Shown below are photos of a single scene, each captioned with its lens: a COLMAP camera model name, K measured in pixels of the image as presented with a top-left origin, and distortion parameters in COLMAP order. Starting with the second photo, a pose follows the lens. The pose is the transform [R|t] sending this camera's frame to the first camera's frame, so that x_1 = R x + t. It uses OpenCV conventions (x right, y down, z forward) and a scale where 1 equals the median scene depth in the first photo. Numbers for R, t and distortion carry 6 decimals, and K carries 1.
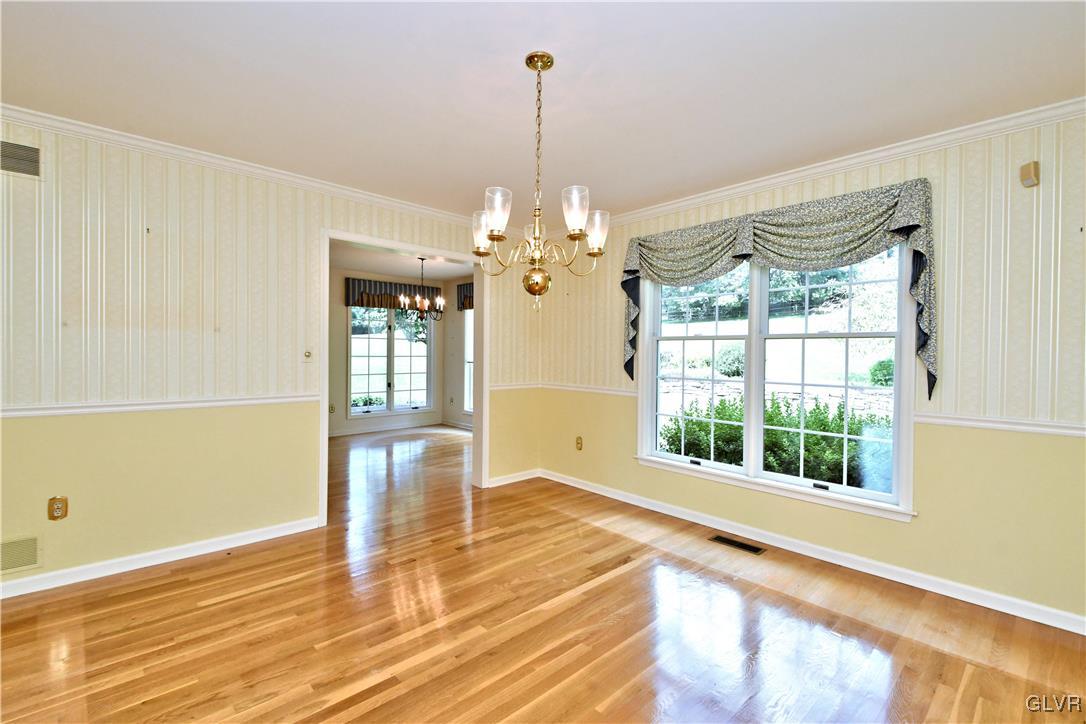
lens RADIAL K [[483.3, 0, 538.7], [0, 483.3, 352.2], [0, 0, 1]] dist [0.003963, -0.000262]
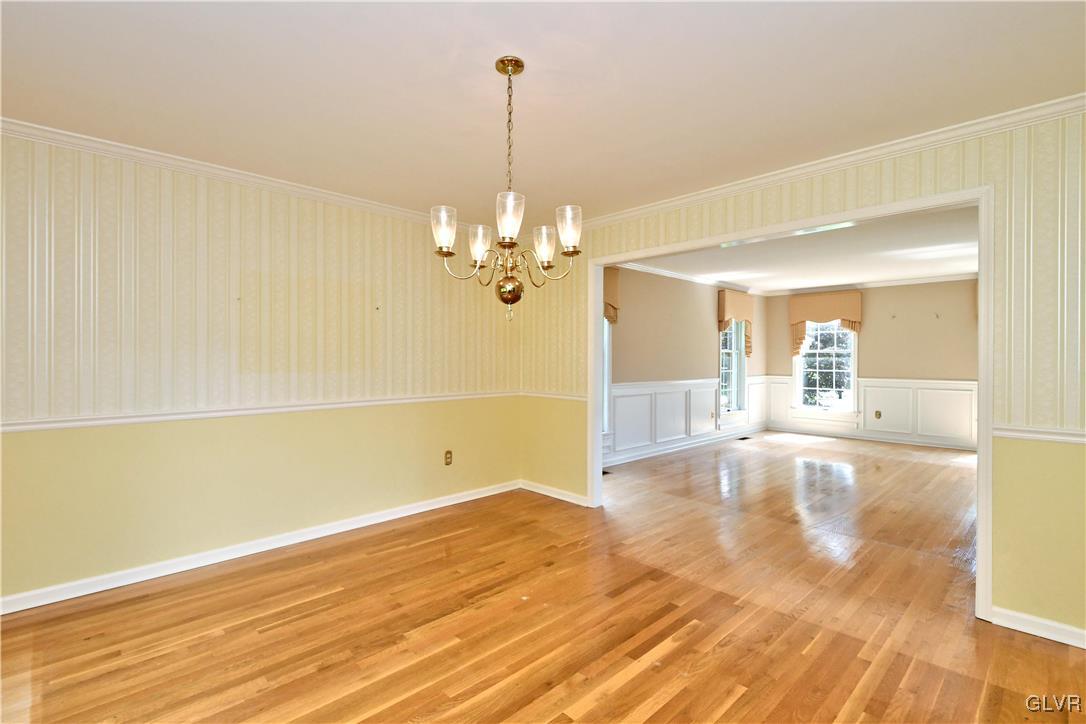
lens RADIAL K [[510.3, 0, 543.2], [0, 510.3, 358.4], [0, 0, 1]] dist [0.028402, -0.000033]
pose [[-0.999623, -0.011314, -0.025011, -0.042840], [-0.011442, 0.999922, 0.004961, -0.011773], [0.024953, 0.005245, -0.999675, 1.843659]]
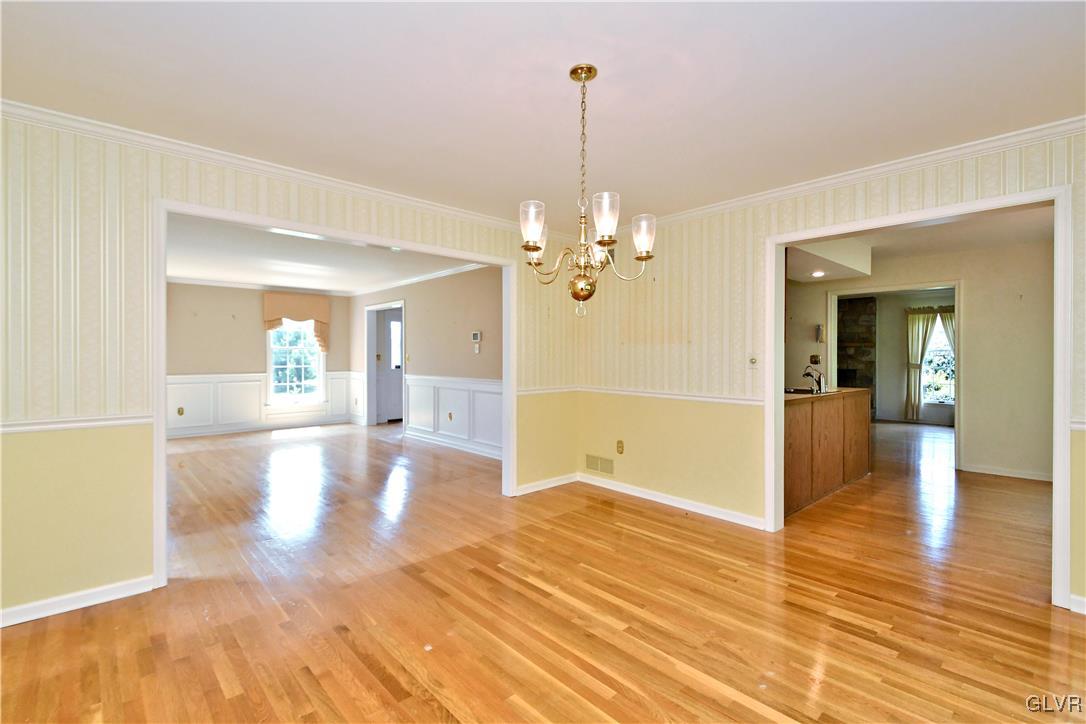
lens RADIAL K [[487.9, 0, 538.5], [0, 487.9, 358.3], [0, 0, 1]] dist [0.024140, -0.000663]
pose [[-0.001823, -0.005297, -0.999984, 0.931133], [-0.004460, 0.999976, -0.005288, 0.009128], [0.999988, 0.004451, -0.001847, 0.824167]]
